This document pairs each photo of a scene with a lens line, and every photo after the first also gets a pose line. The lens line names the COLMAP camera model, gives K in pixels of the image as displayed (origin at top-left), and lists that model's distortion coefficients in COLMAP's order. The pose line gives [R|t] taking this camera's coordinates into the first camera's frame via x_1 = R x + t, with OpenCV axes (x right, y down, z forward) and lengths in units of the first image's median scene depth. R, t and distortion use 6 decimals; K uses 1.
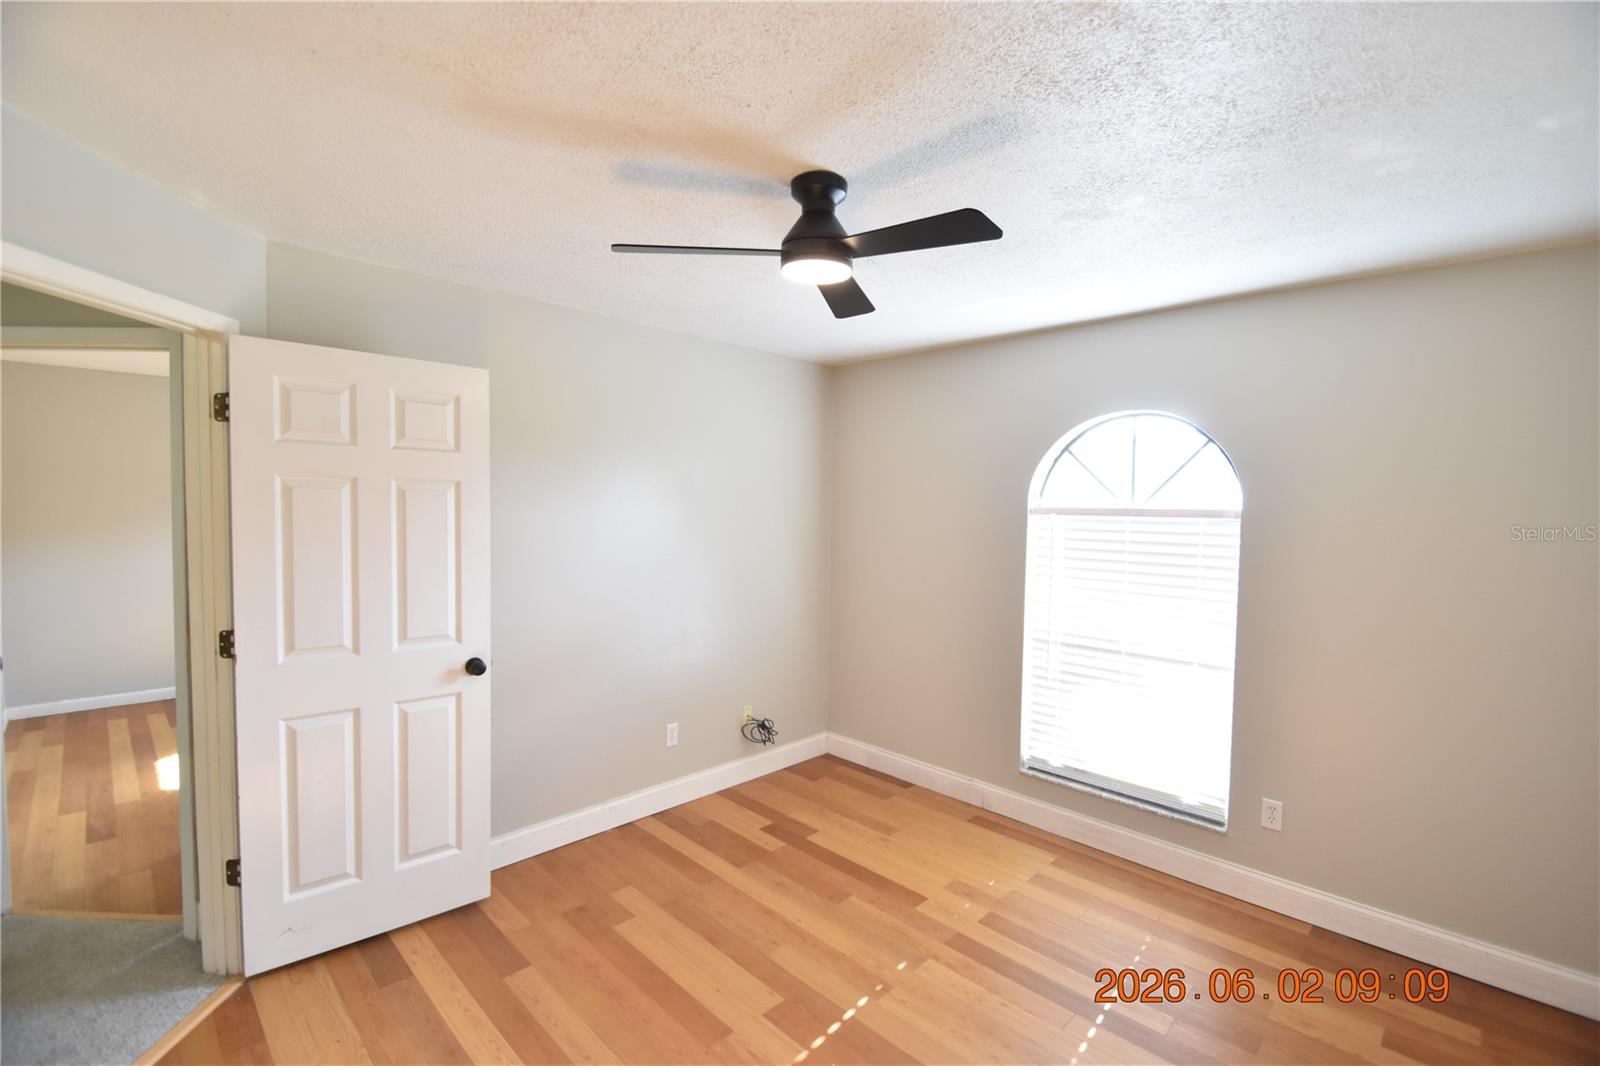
lens RADIAL K [[702.6, 0, 797.7], [0, 702.6, 526.9], [0, 0, 1]] dist [0.011915, -0.014032]
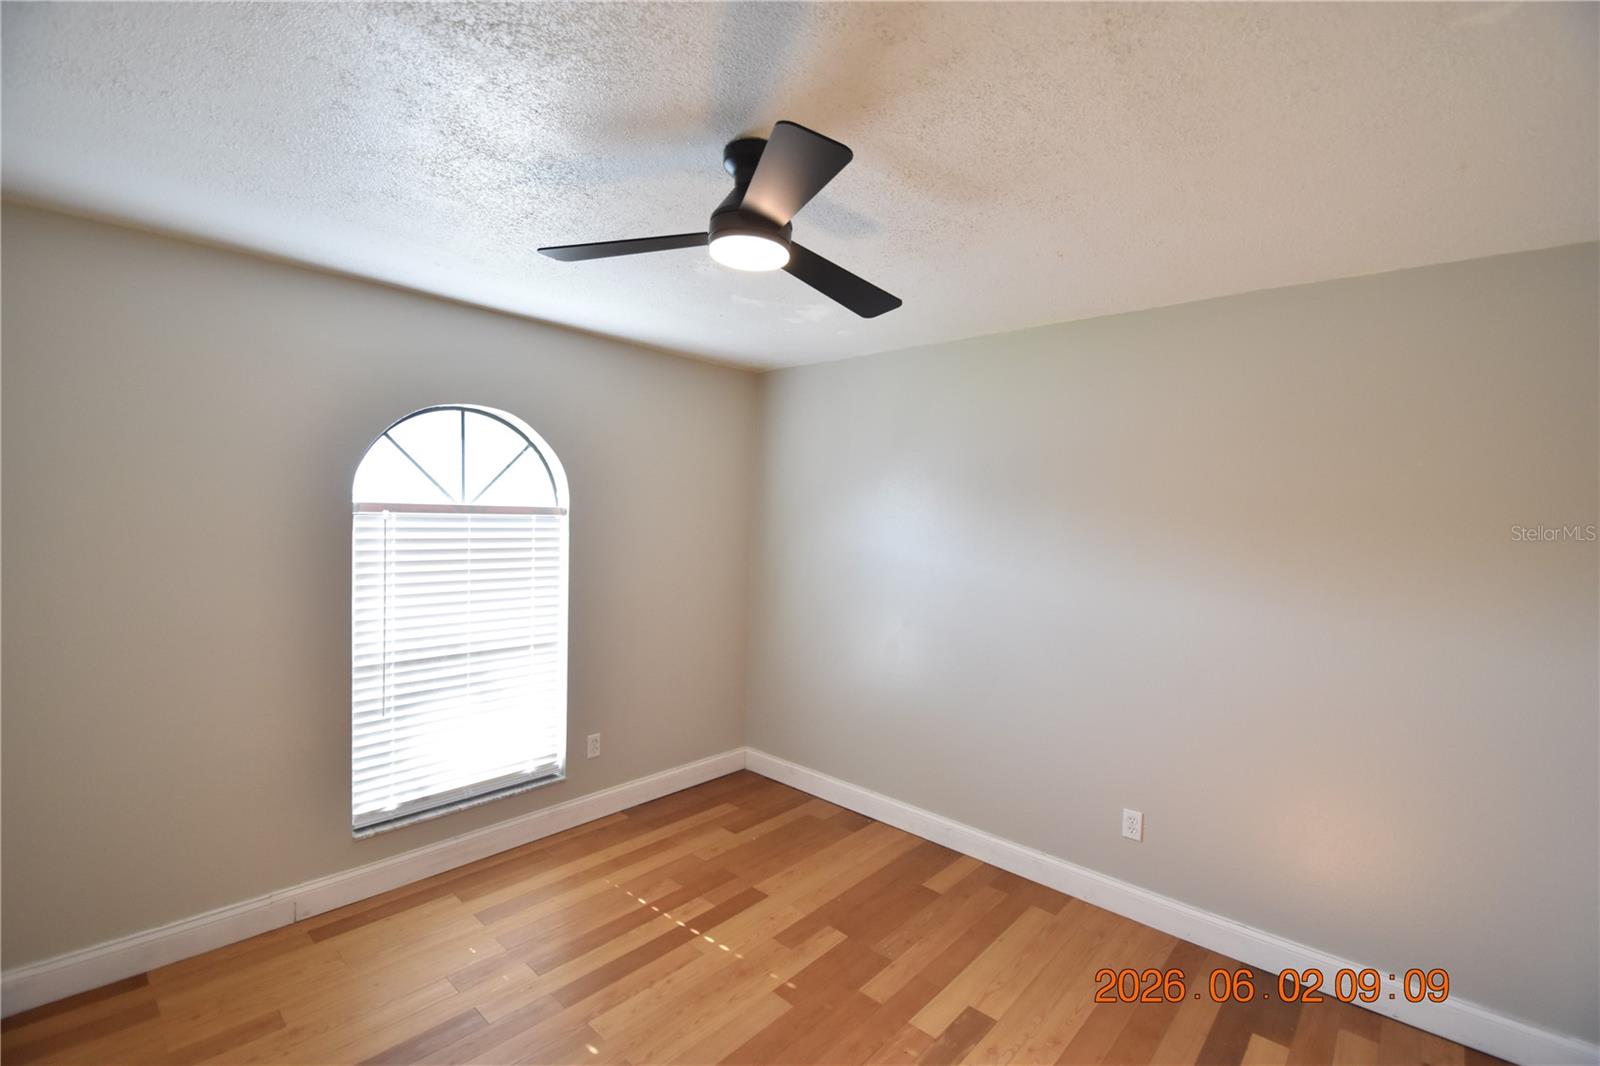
lens RADIAL K [[702.6, 0, 799.0], [0, 702.6, 536.6], [0, 0, 1]] dist [0.011915, -0.014032]
pose [[-0.014475, -0.059259, 0.998138, -0.503875], [0.015663, 0.998106, 0.059484, -0.033263], [-0.999773, 0.016494, -0.013519, 0.560615]]
